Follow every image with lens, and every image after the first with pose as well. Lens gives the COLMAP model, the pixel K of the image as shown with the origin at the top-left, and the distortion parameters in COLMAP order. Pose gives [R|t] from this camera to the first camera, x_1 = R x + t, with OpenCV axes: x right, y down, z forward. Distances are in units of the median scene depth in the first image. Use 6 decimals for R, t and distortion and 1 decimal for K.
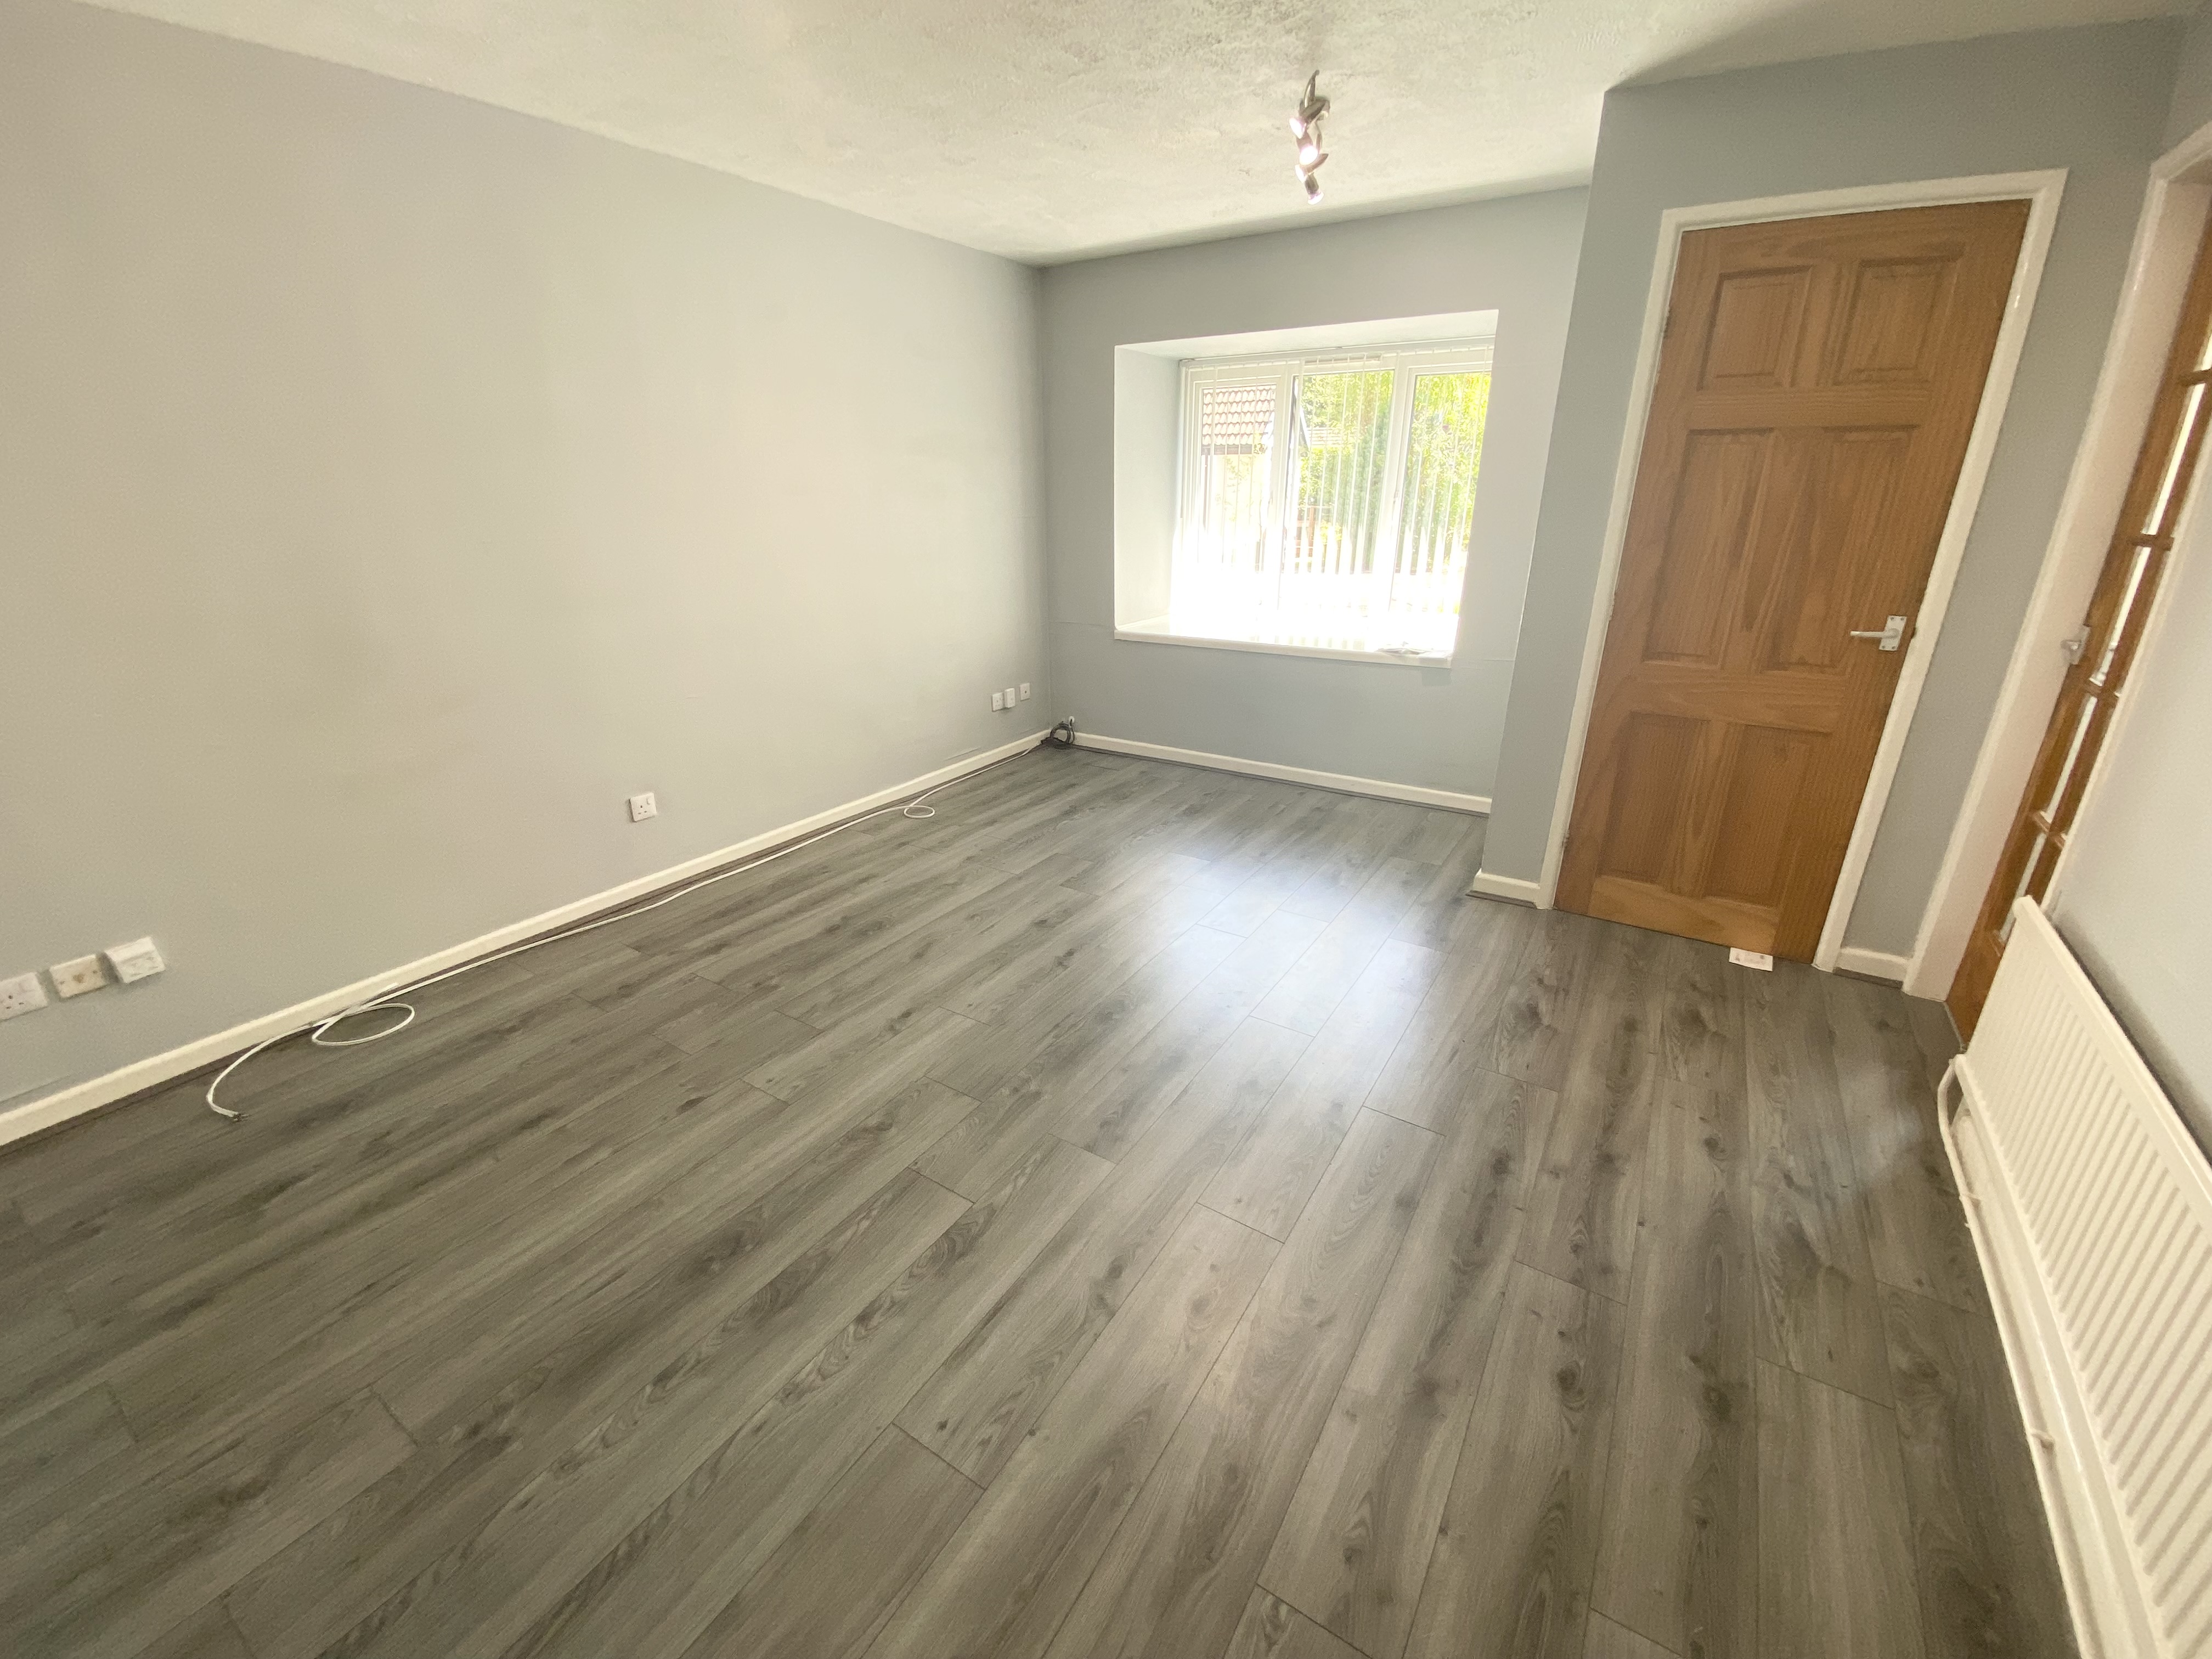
lens RADIAL K [[933.9, 0, 1098.4], [0, 933.9, 835.3], [0, 0, 1]] dist [0.049266, -0.015289]
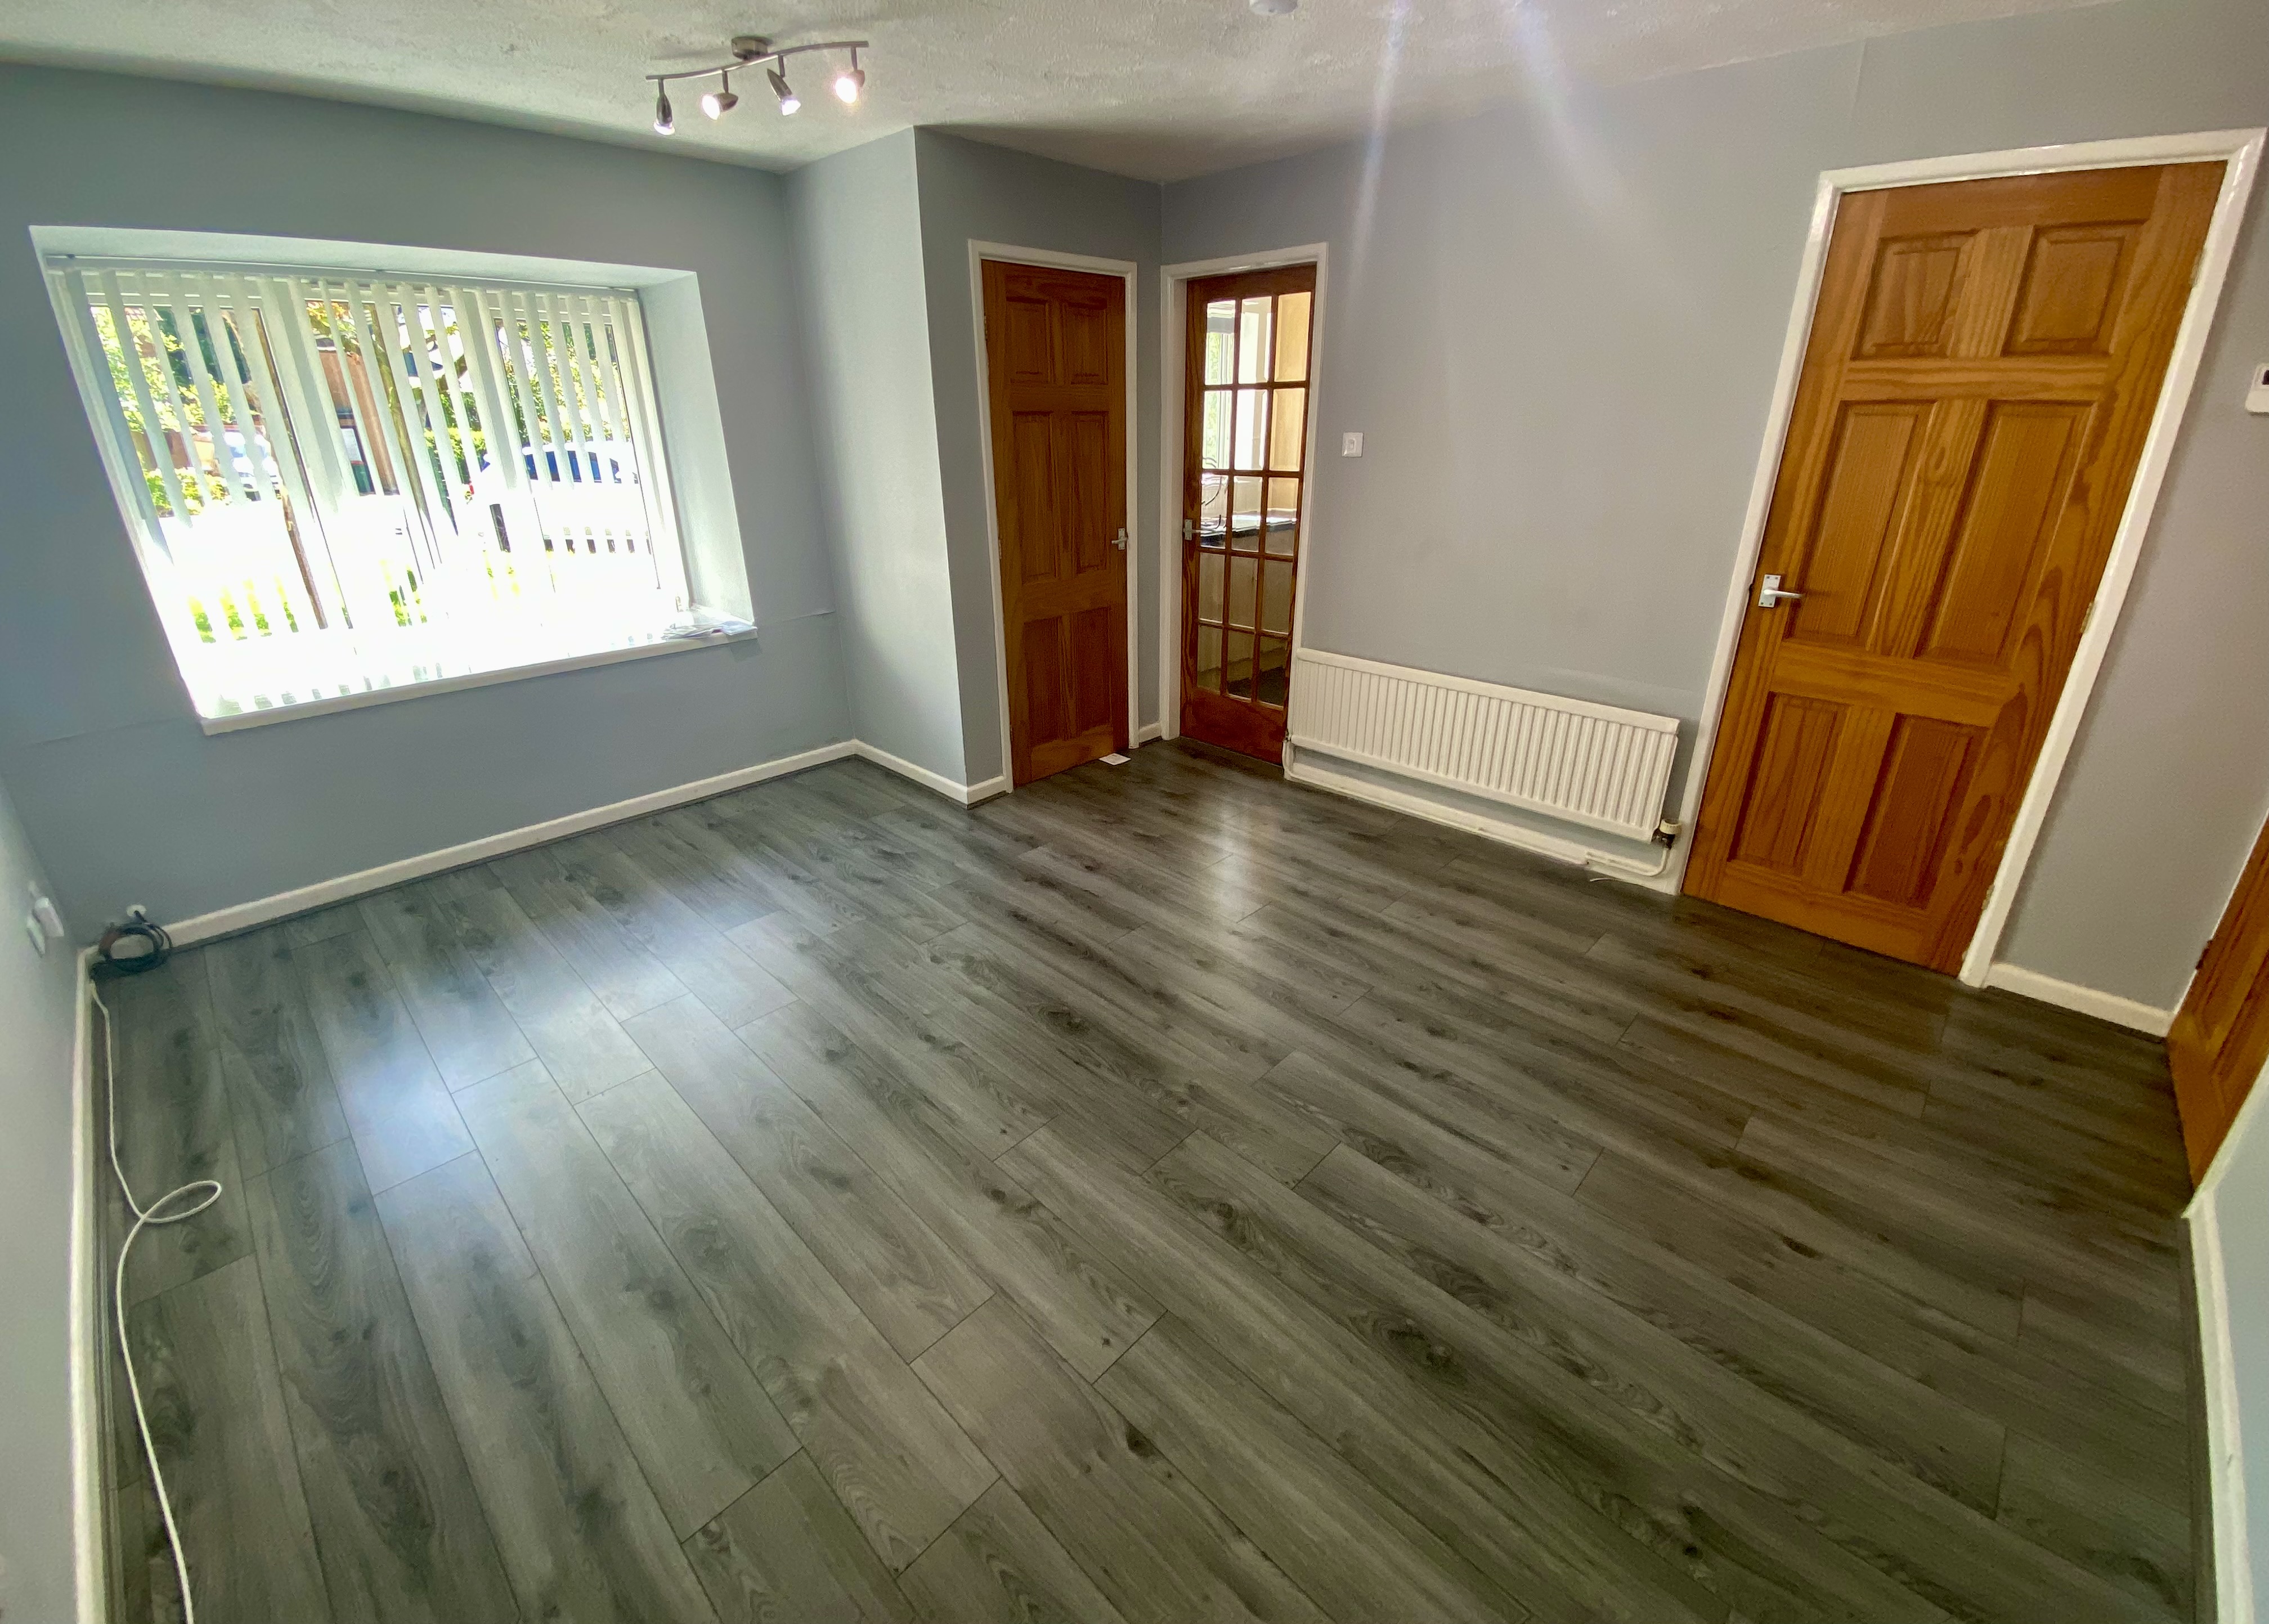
lens RADIAL K [[905.7, 0, 1134.5], [0, 905.7, 812.0], [0, 0, 1]] dist [0.018762, -0.000191]
pose [[0.174460, -0.399259, 0.900087, -0.763307], [0.349534, 0.879685, 0.322460, -0.292871], [-0.920538, 0.258354, 0.293025, 0.636671]]
